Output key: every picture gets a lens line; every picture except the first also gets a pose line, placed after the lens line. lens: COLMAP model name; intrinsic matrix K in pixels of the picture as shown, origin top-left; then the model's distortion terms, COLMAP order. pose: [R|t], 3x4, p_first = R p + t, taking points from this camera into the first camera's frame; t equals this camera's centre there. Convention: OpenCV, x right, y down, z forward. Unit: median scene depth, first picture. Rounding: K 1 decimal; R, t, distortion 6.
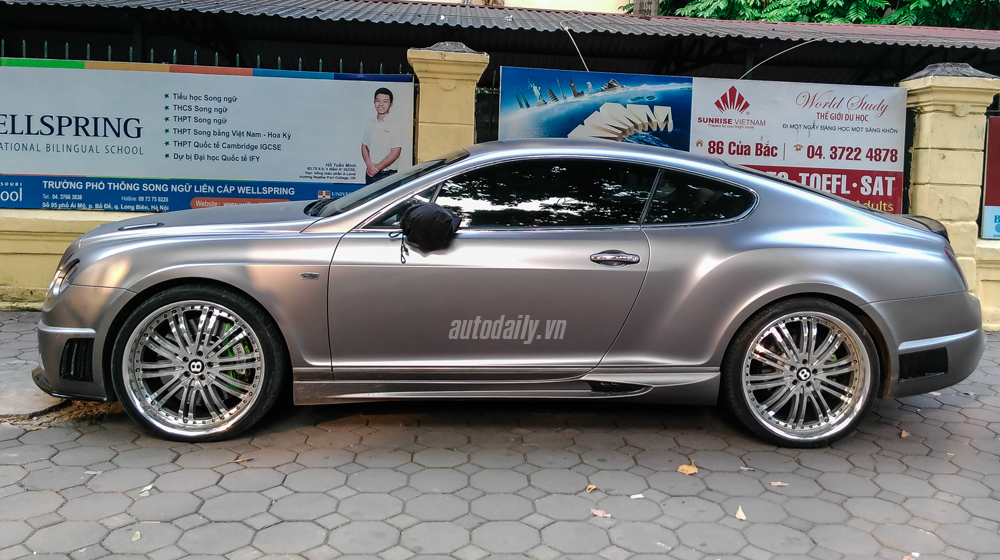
lens RADIAL K [[841.4, 0, 520.6], [0, 841.4, 269.5], [0, 0, 1]] dist [0.046646, -0.028122]
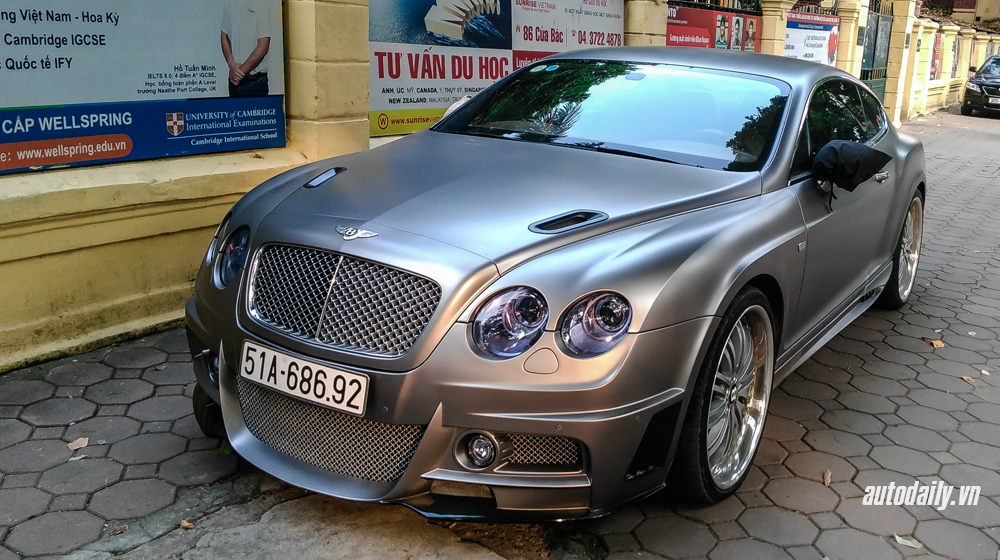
lens RADIAL K [[945.1, 0, 582.1], [0, 945.1, 263.8], [0, 0, 1]] dist [0.016930, 0.000000]
pose [[0.549007, -0.203157, 0.810752, -1.035094], [0.078554, 0.978258, 0.191937, -0.154099], [-0.832118, -0.041687, 0.553030, 0.622177]]
